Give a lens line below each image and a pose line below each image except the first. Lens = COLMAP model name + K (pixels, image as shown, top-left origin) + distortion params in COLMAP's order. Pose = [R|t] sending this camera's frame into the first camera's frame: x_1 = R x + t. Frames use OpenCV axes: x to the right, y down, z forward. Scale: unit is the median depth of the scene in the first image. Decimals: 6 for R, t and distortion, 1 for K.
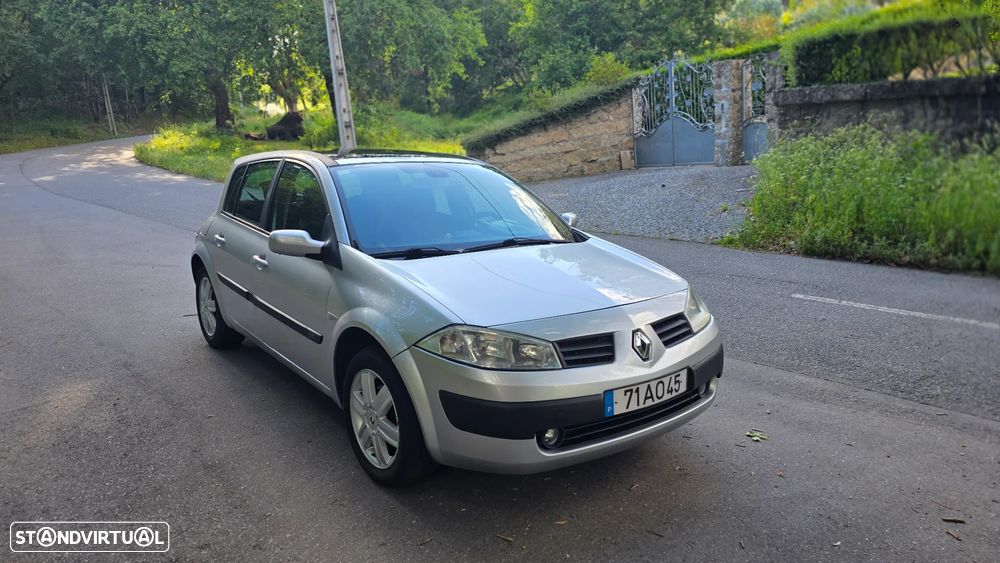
lens RADIAL K [[664.8, 0, 499.7], [0, 664.8, 302.3], [0, 0, 1]] dist [0.050247, -0.046997]
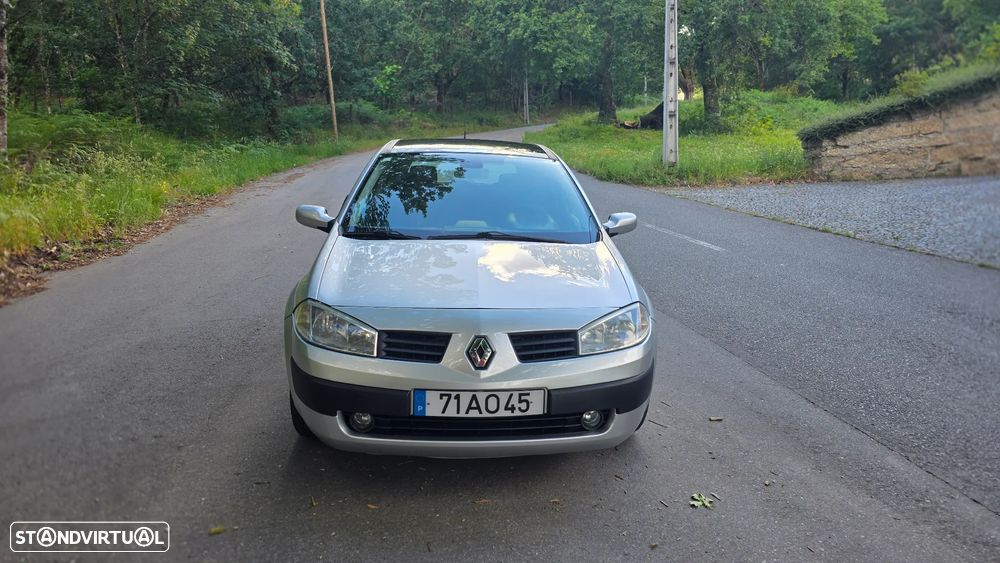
lens RADIAL K [[658.9, 0, 493.1], [0, 658.9, 277.1], [0, 0, 1]] dist [0.101810, -0.100876]
pose [[0.842670, 0.132804, -0.521795, 0.098645], [-0.142456, 0.989561, 0.021797, -0.009048], [0.519243, 0.055965, 0.852792, 0.028395]]
